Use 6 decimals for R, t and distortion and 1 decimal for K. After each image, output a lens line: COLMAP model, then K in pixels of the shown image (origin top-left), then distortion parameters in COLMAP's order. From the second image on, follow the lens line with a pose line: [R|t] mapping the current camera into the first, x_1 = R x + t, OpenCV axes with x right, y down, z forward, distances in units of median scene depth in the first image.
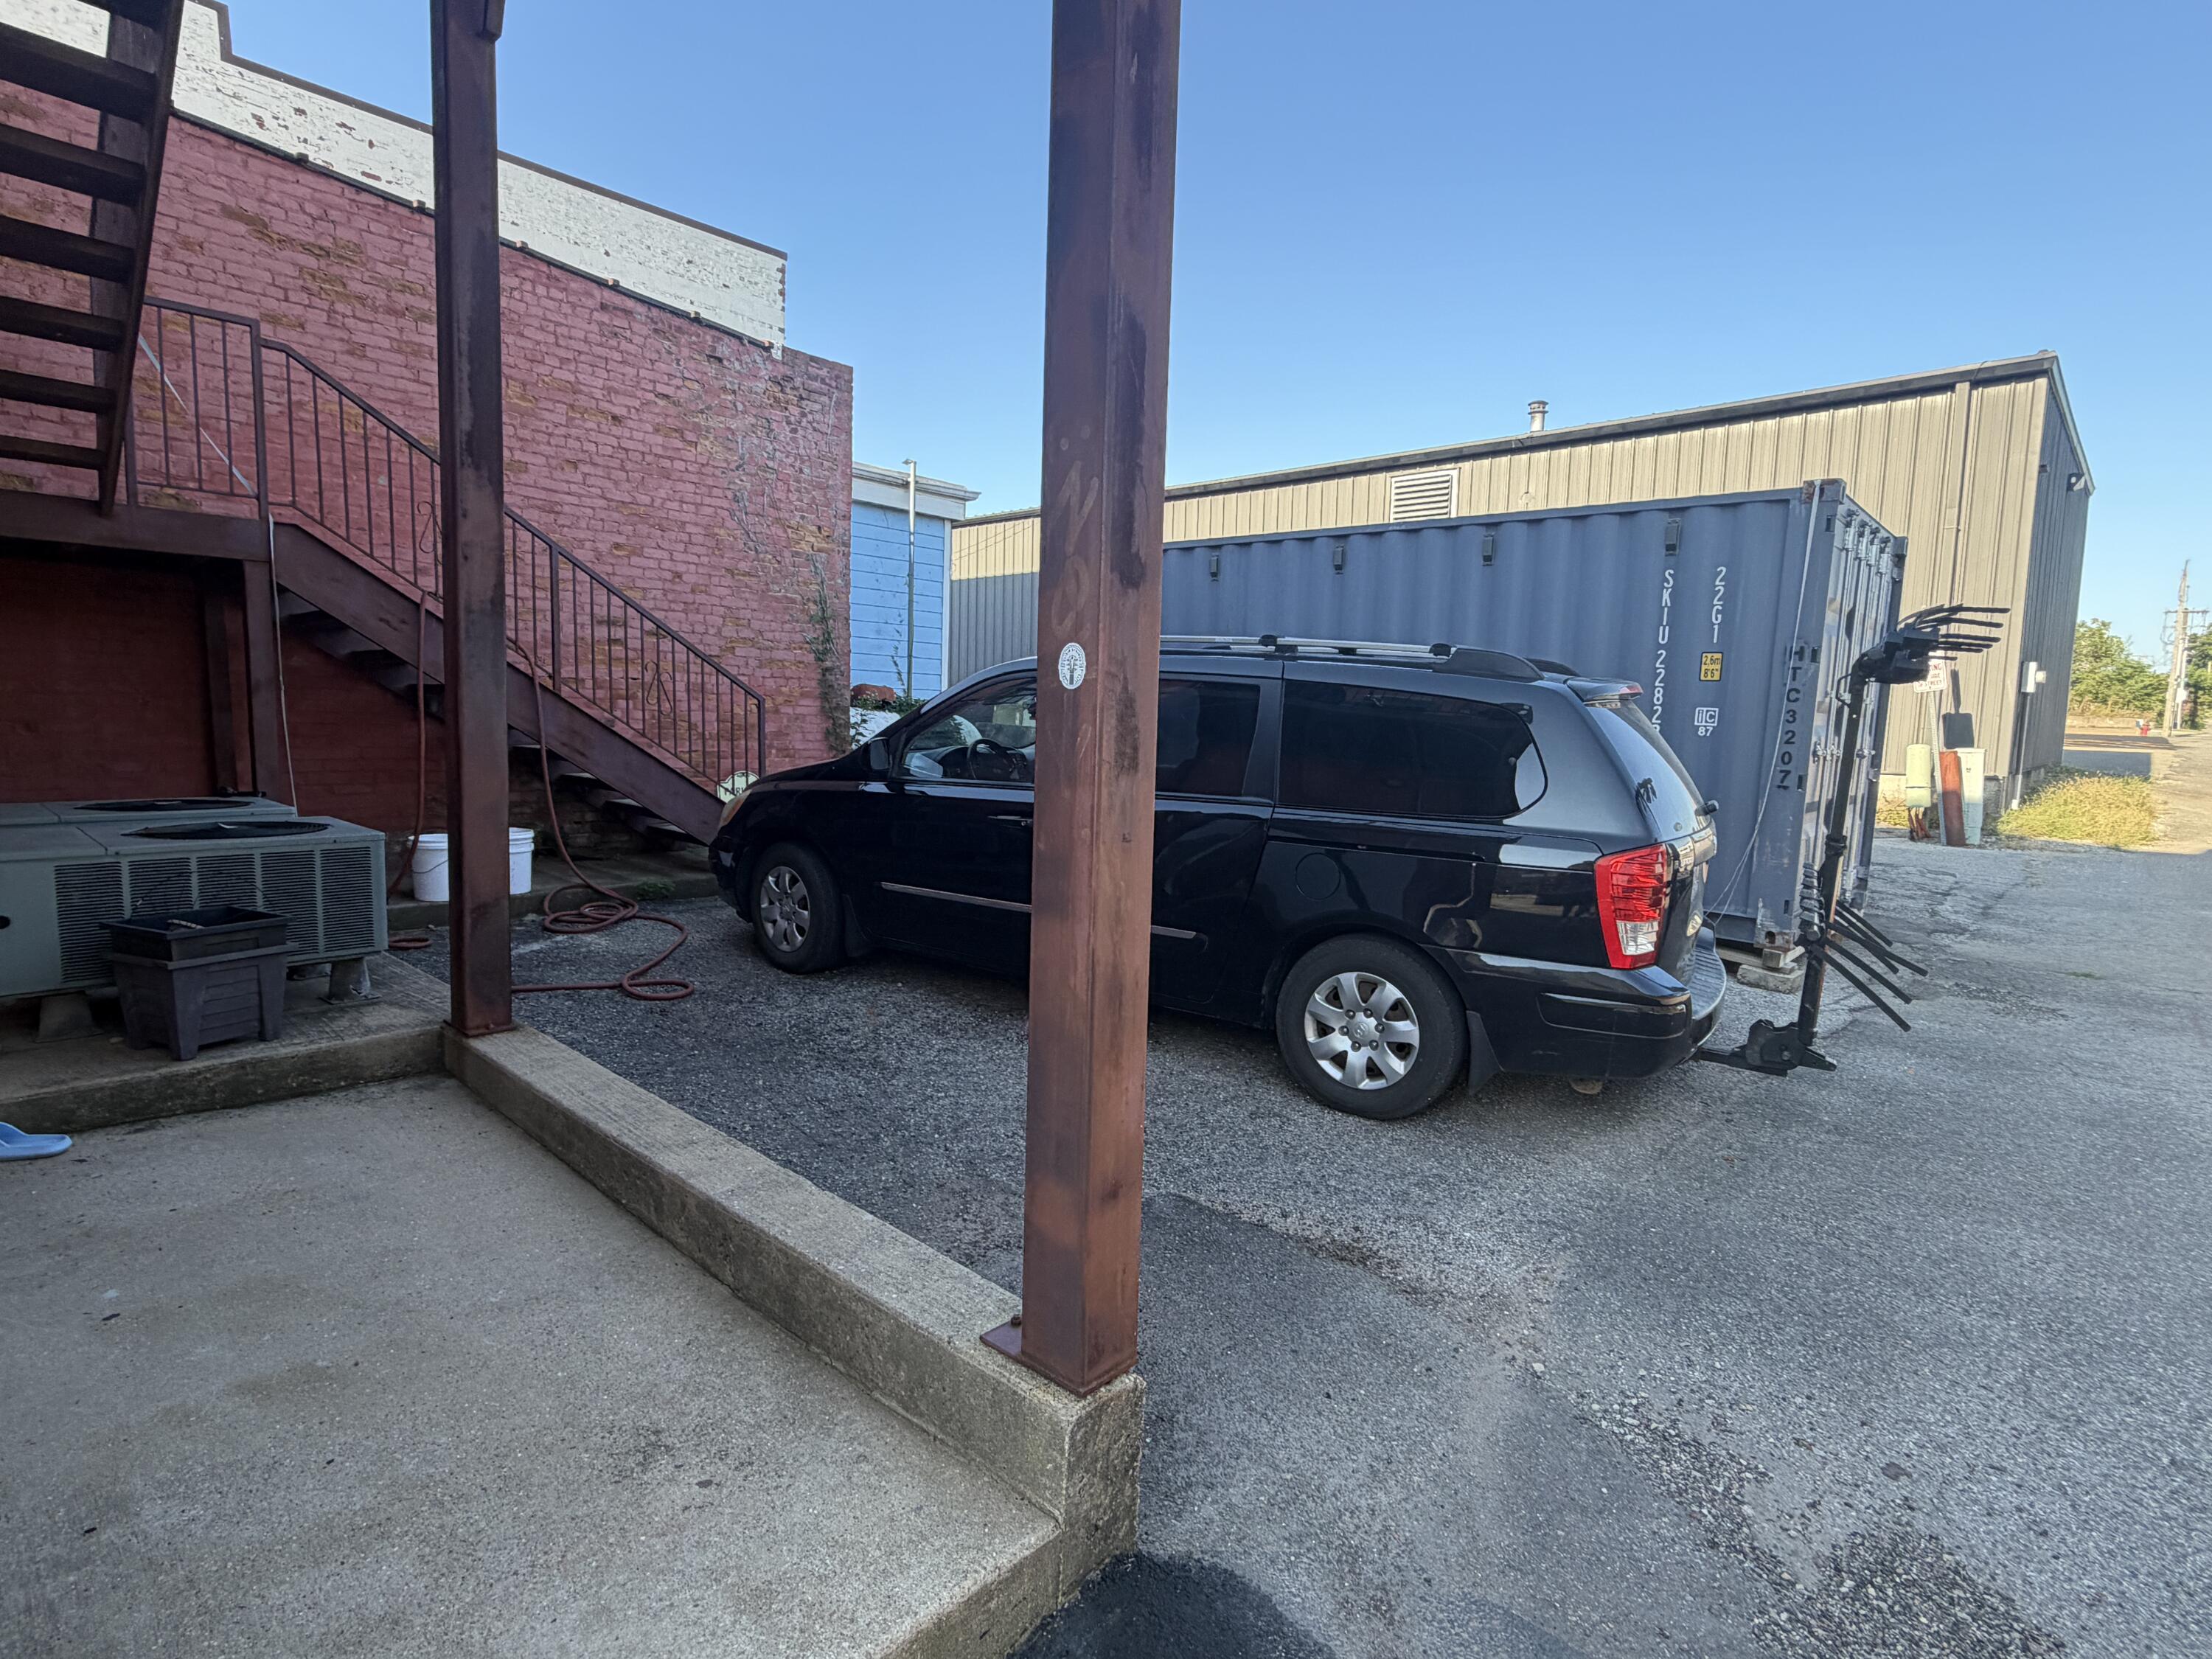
lens RADIAL K [[1113.6, 0, 1106.0], [0, 1113.6, 829.5], [0, 0, 1]] dist [-0.015068, 0.000125]
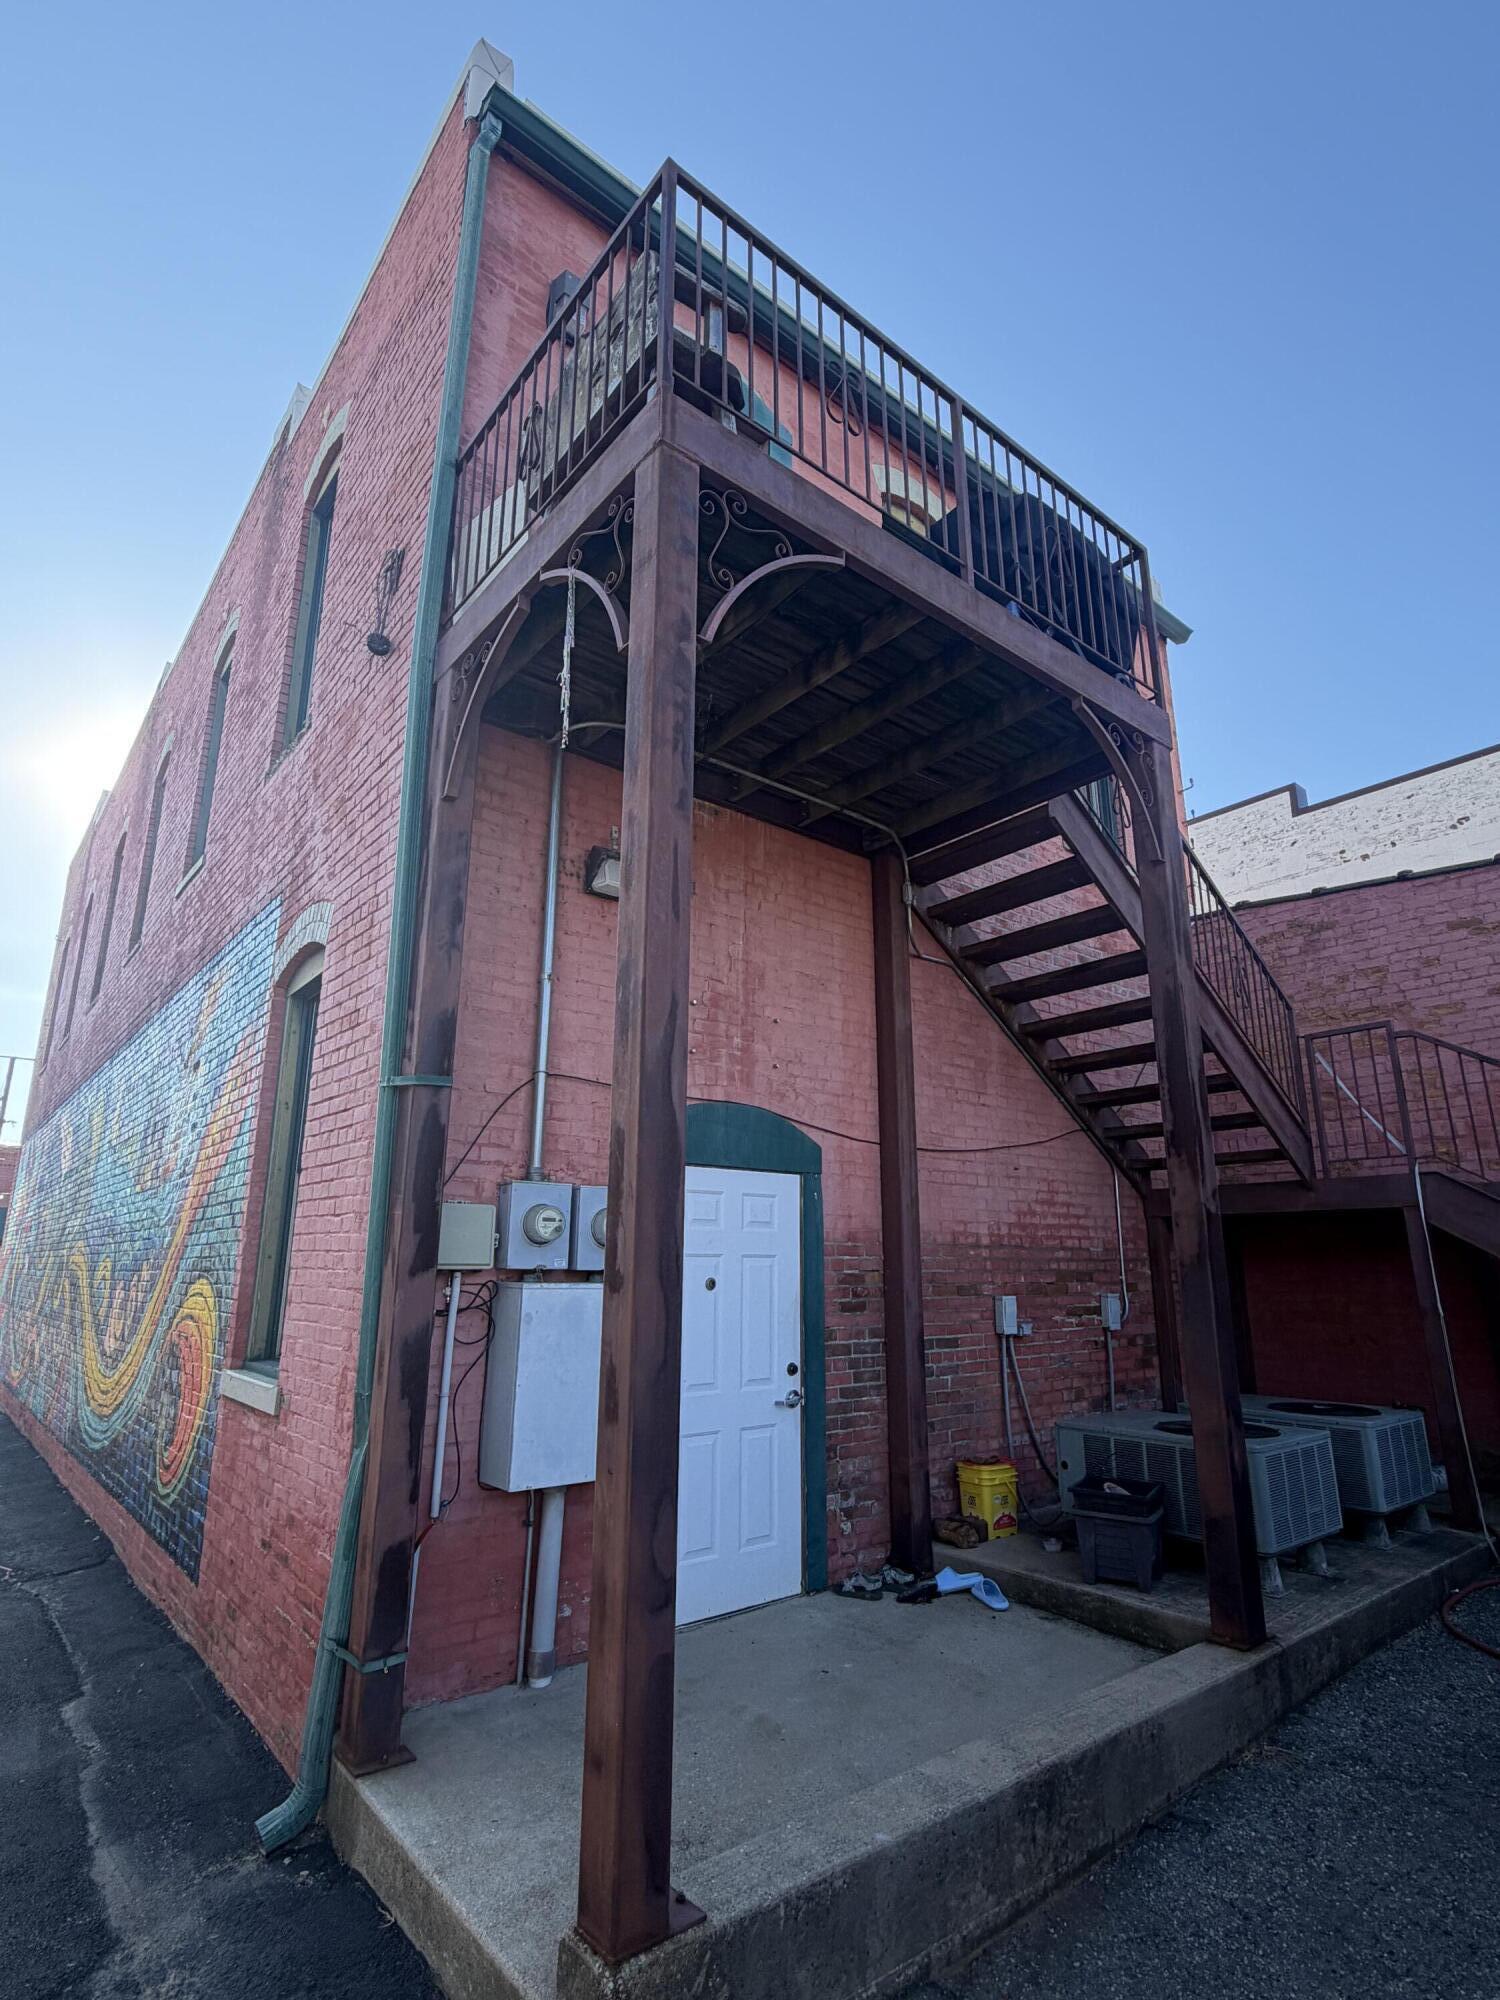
lens RADIAL K [[1006.9, 0, 750.0], [0, 1006.9, 1000.0], [0, 0, 1]] dist [-0.015068, 0.000125]
pose [[-0.143069, -0.285864, -0.947530, 0.714956], [-0.112523, 0.955869, -0.271390, -0.122908], [0.983295, 0.067792, -0.168921, 0.700602]]
